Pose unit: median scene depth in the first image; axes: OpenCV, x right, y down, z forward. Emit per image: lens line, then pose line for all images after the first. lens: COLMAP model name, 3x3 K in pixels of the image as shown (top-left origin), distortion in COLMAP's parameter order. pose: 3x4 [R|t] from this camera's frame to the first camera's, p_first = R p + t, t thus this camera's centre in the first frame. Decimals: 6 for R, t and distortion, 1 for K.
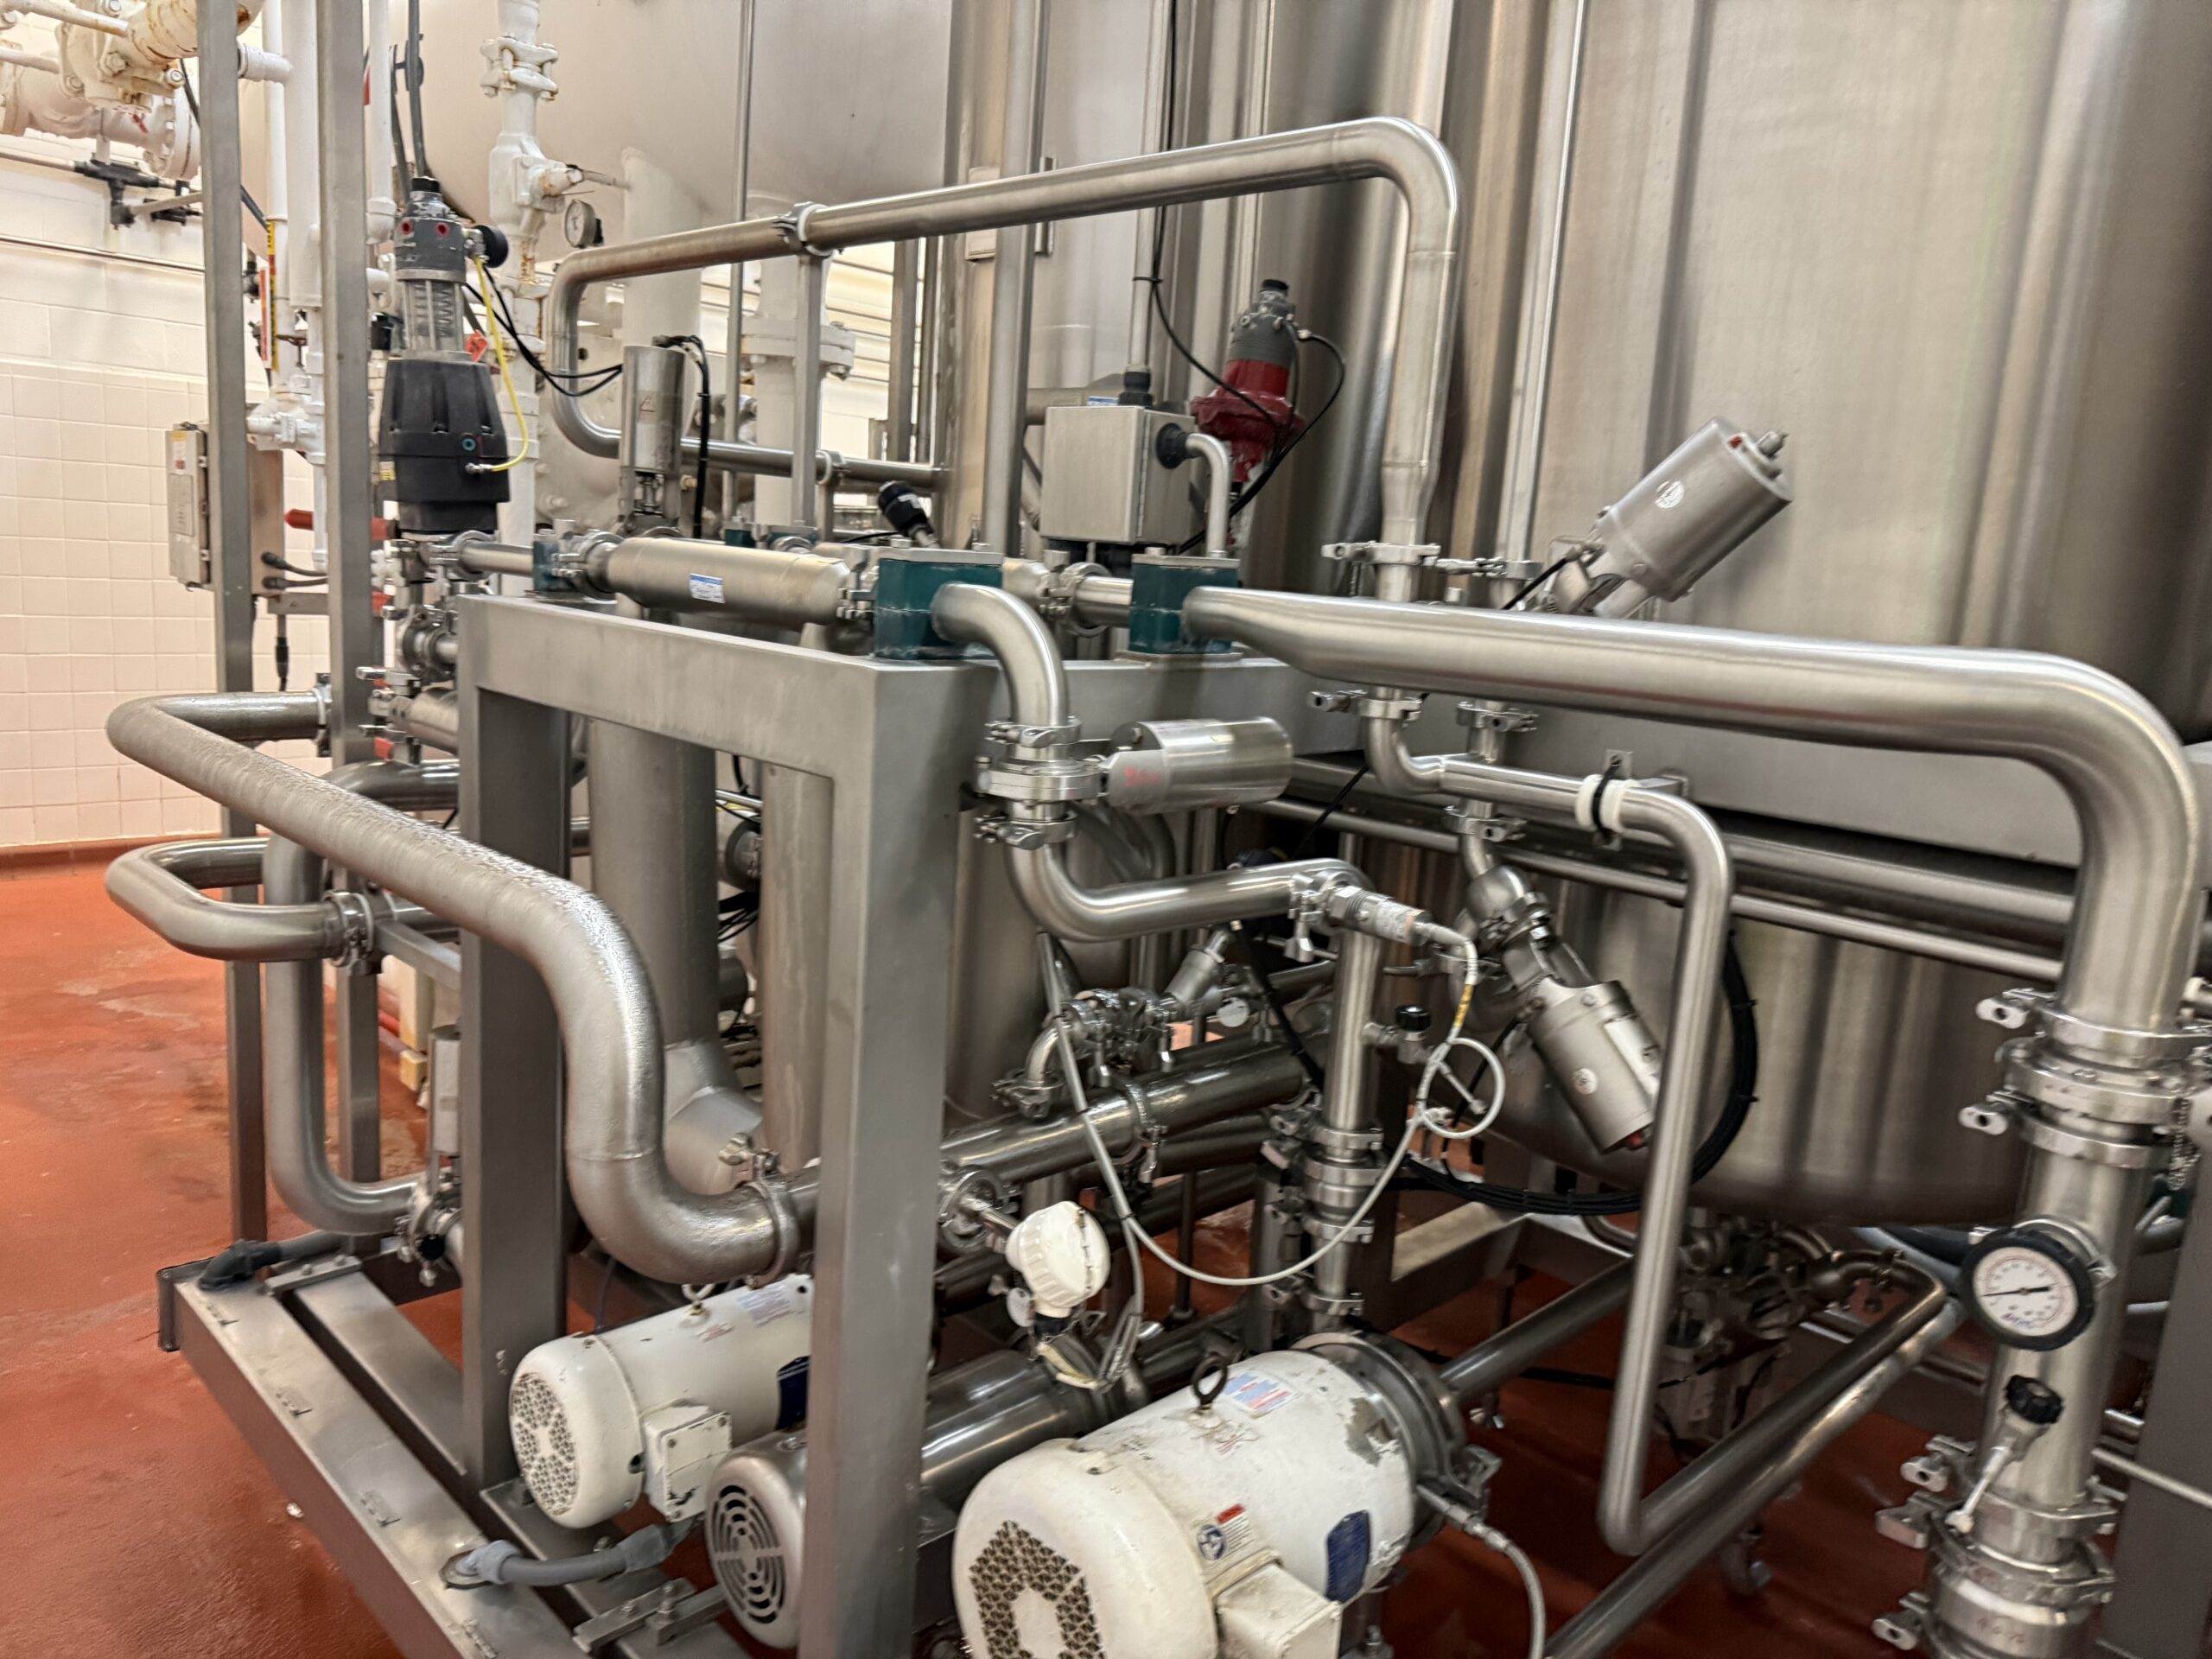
lens RADIAL K [[1556.6, 0, 1033.2], [0, 1556.6, 779.6], [0, 0, 1]] dist [0.140203, -0.273428]
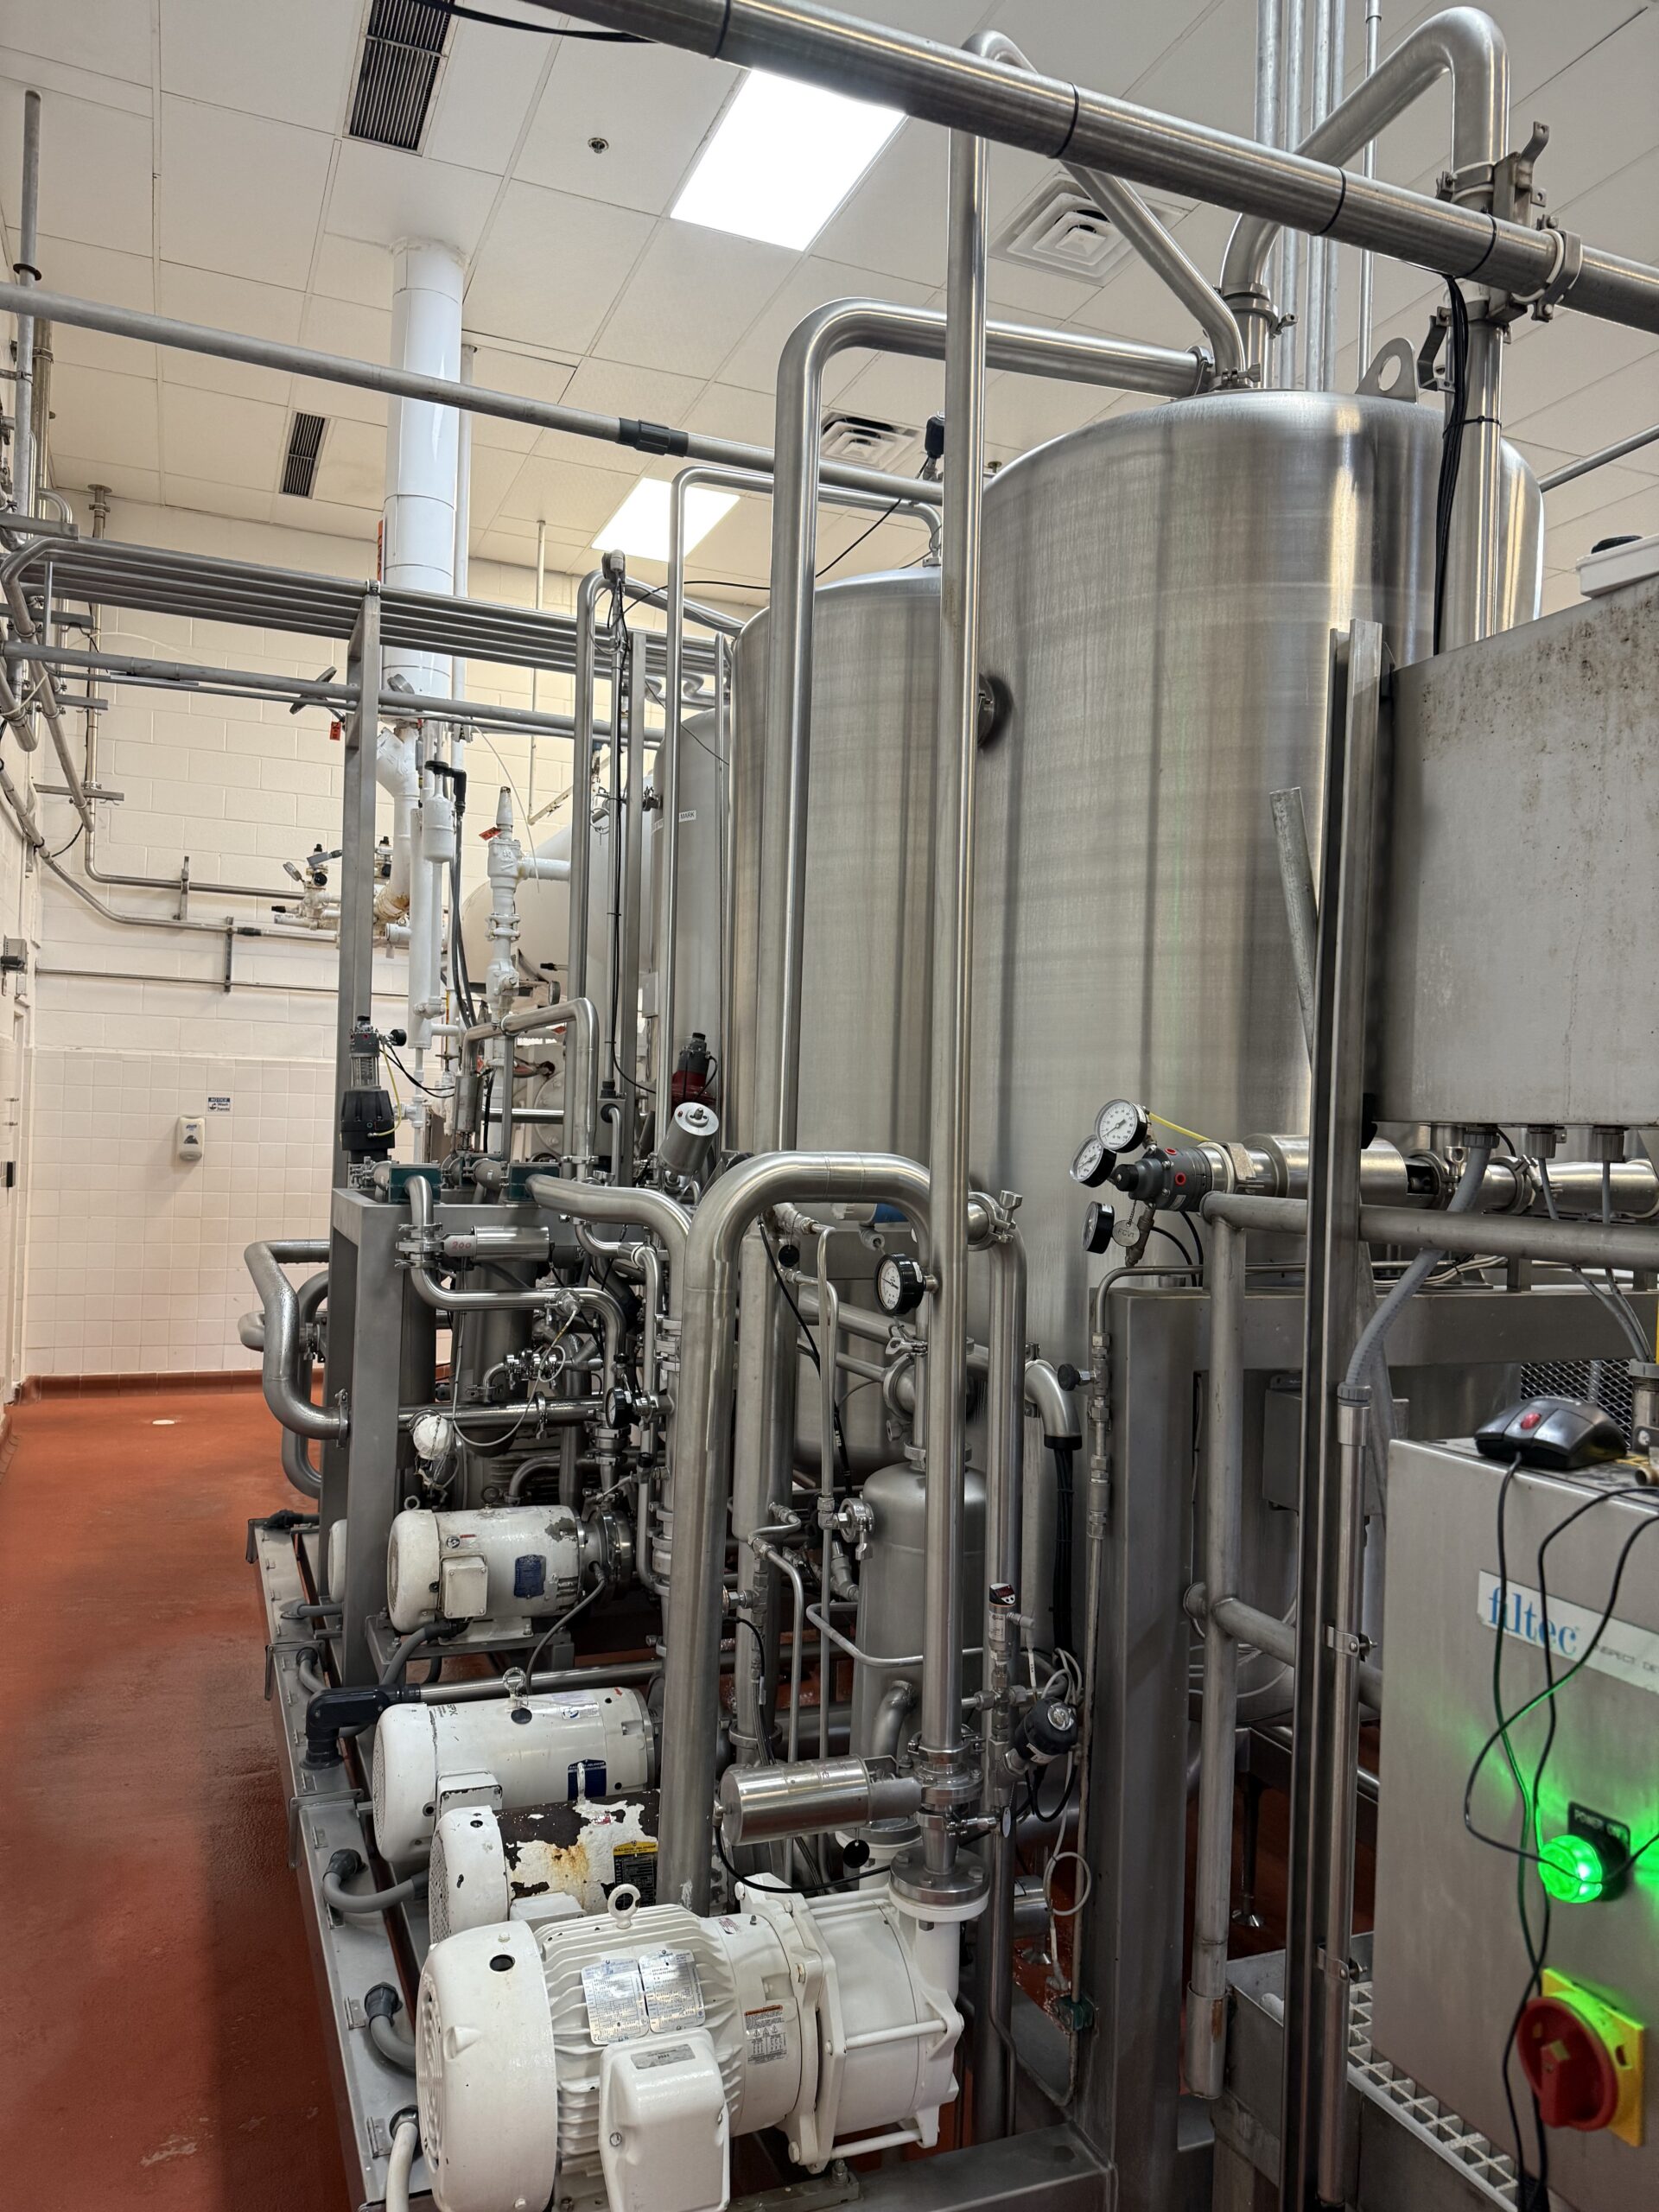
lens RADIAL K [[1578.4, 0, 829.5], [0, 1578.4, 1106.0], [0, 0, 1]] dist [0.010542, -0.004477]
pose [[0.927094, -0.043373, -0.372311, 1.285029], [-0.029549, 0.981734, -0.187950, 0.194260], [0.373662, 0.185249, 0.908878, -0.952239]]
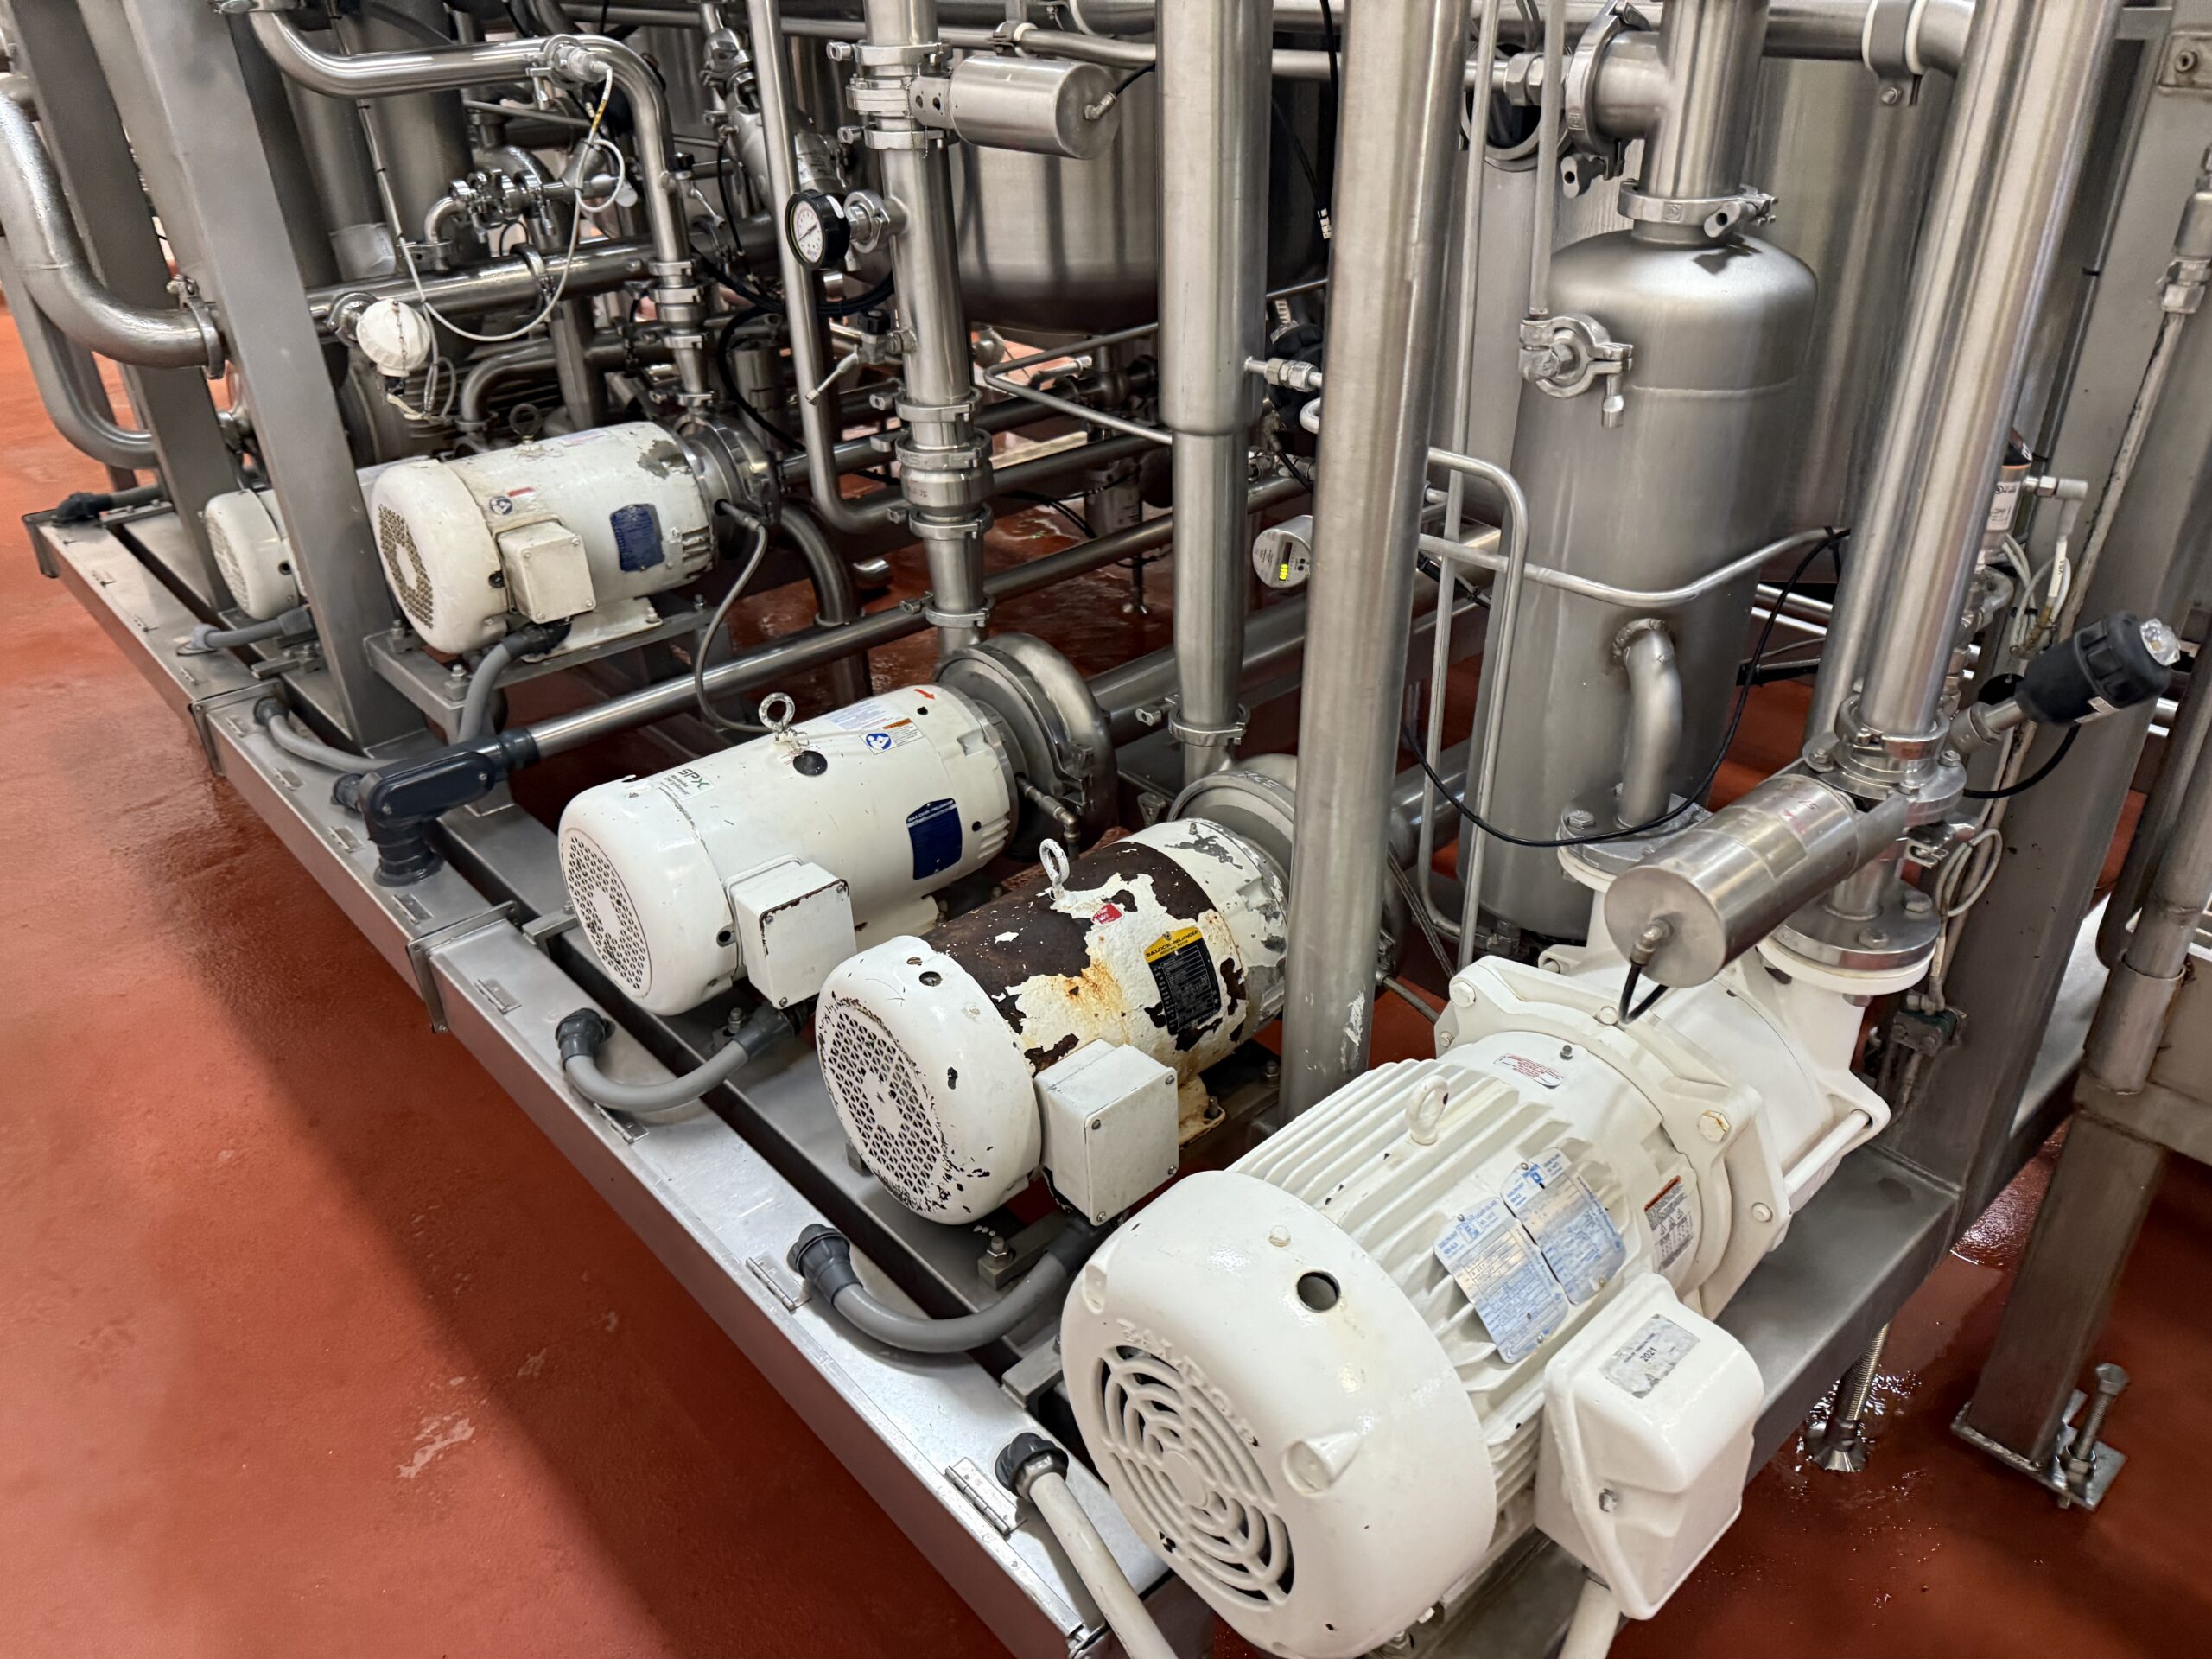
lens RADIAL K [[1552.2, 0, 1128.7], [0, 1552.2, 818.2], [0, 0, 1]] dist [0.079926, -0.108937]
pose [[0.995370, -0.060721, -0.074506, 0.640590], [0.082956, 0.934232, 0.346885, 0.219559], [0.048543, -0.351459, 0.934944, -0.411563]]
